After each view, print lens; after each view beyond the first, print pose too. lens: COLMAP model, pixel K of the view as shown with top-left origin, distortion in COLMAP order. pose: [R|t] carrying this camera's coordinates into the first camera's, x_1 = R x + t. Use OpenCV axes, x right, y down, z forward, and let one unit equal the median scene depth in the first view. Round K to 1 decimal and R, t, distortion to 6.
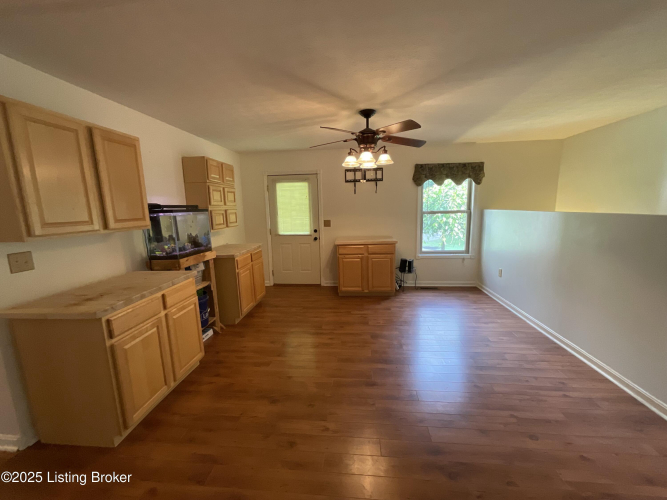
lens RADIAL K [[270.7, 0, 333.5], [0, 270.7, 250.0], [0, 0, 1]] dist [-0.011941, 0.012035]
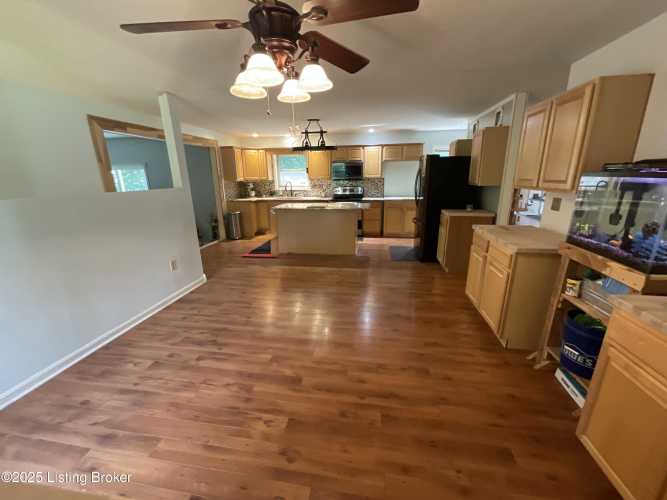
lens RADIAL K [[270.7, 0, 333.5], [0, 270.7, 250.0], [0, 0, 1]] dist [-0.011941, 0.012035]
pose [[-0.997109, 0.020037, 0.073296, 0.004906], [0.049039, 0.906525, 0.419294, -0.250050], [-0.058043, 0.421676, -0.904887, 1.501701]]
